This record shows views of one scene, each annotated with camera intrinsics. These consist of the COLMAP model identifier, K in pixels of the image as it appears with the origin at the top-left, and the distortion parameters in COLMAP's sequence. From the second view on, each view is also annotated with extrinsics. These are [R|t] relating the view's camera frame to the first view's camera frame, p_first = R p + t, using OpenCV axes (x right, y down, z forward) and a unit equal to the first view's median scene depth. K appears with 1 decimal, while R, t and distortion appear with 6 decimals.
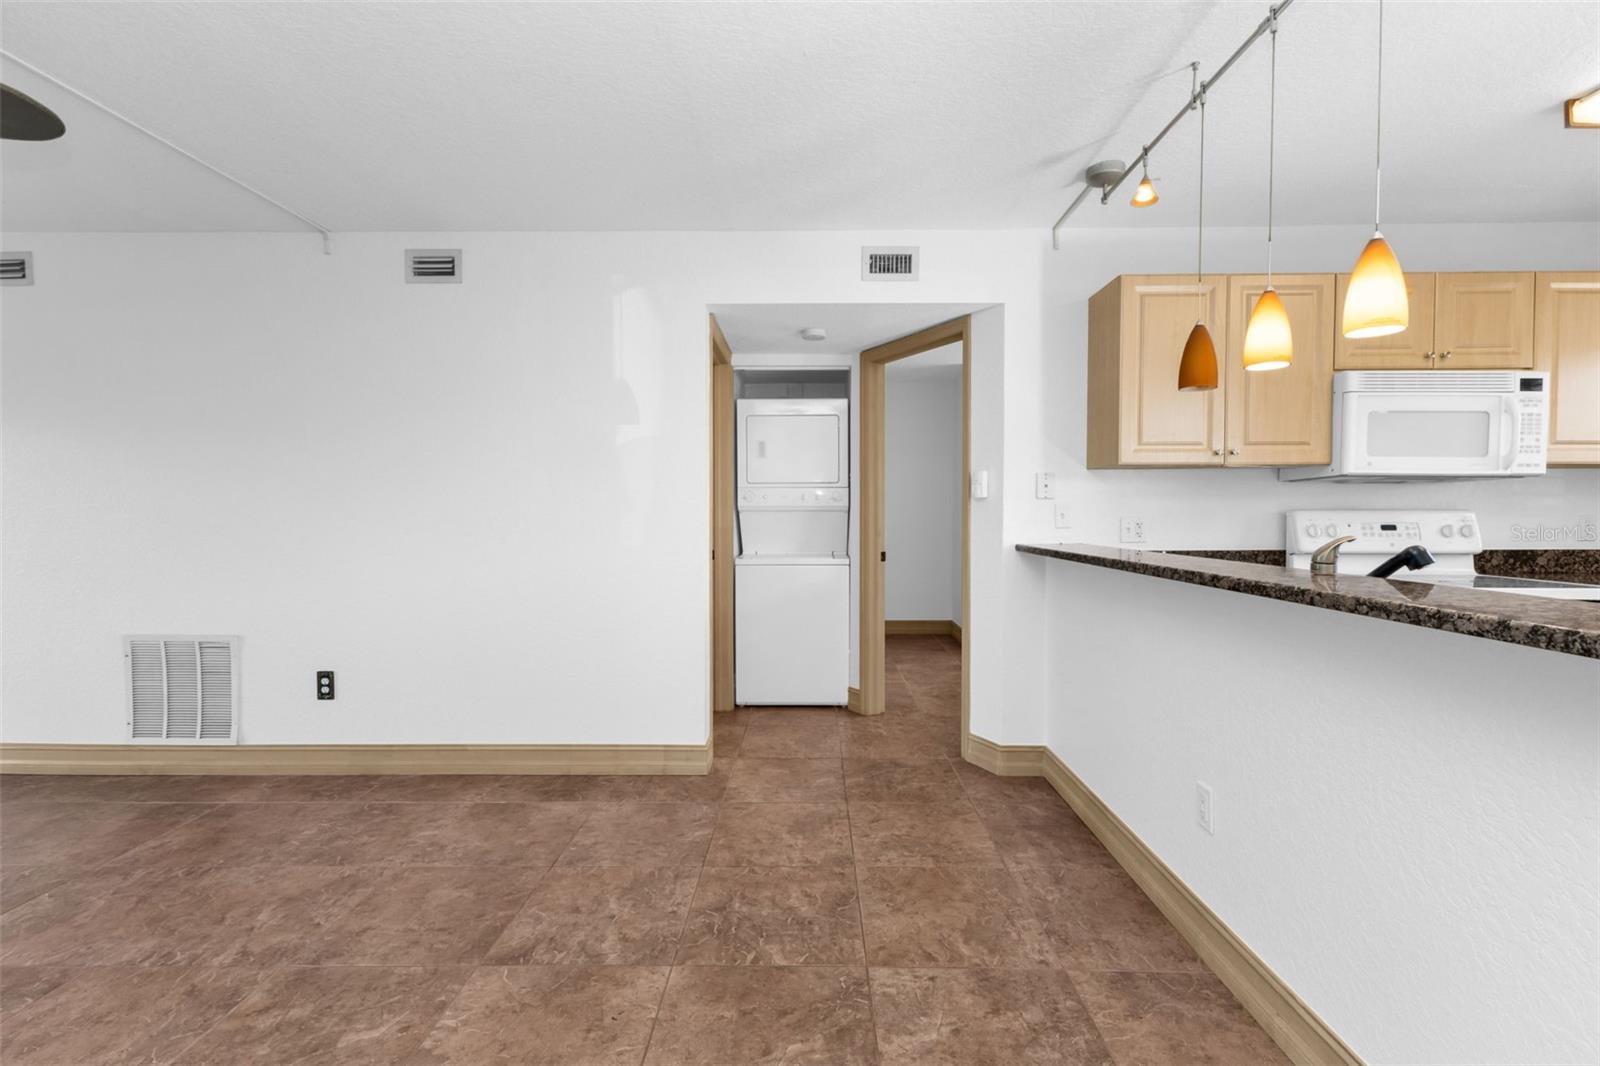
lens RADIAL K [[693.3, 0, 806.2], [0, 693.3, 523.0], [0, 0, 1]] dist [0.011515, -0.001851]
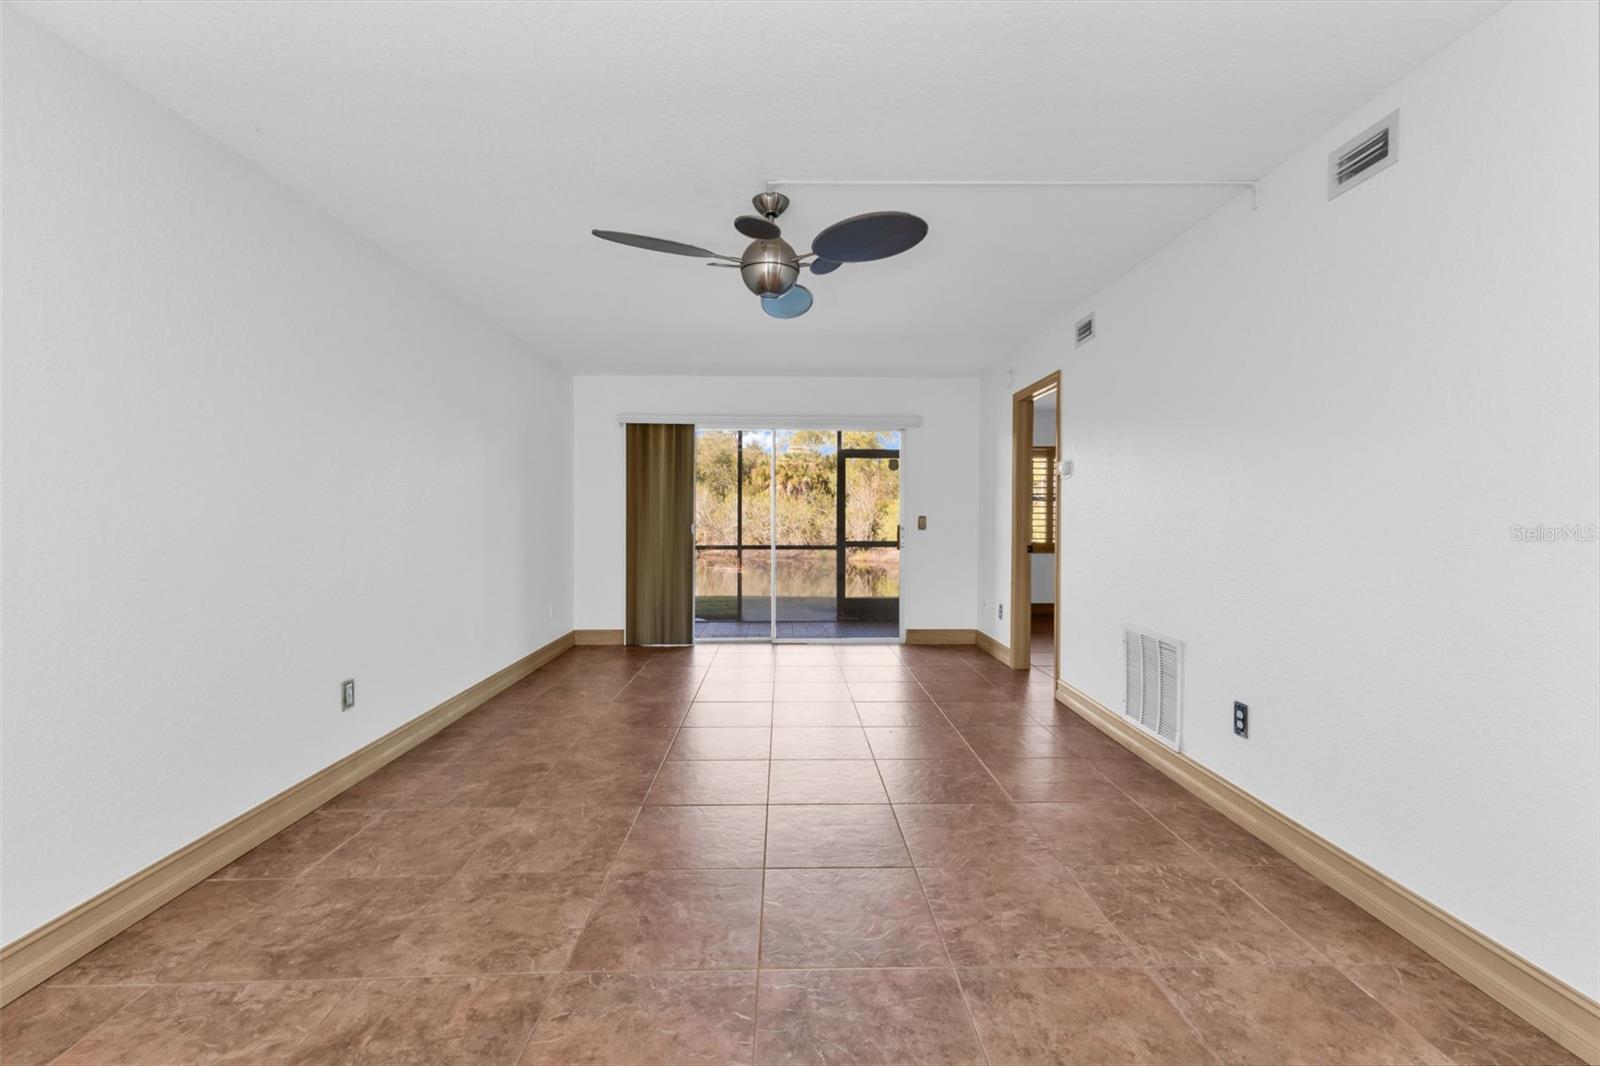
lens RADIAL K [[693.3, 0, 800.5], [0, 693.3, 521.0], [0, 0, 1]] dist [0.011515, -0.001851]
pose [[0.038652, 0.010807, -0.999194, 0.148981], [-0.021034, 0.999729, 0.009999, -0.006823], [0.999031, 0.020631, 0.038869, 0.462811]]
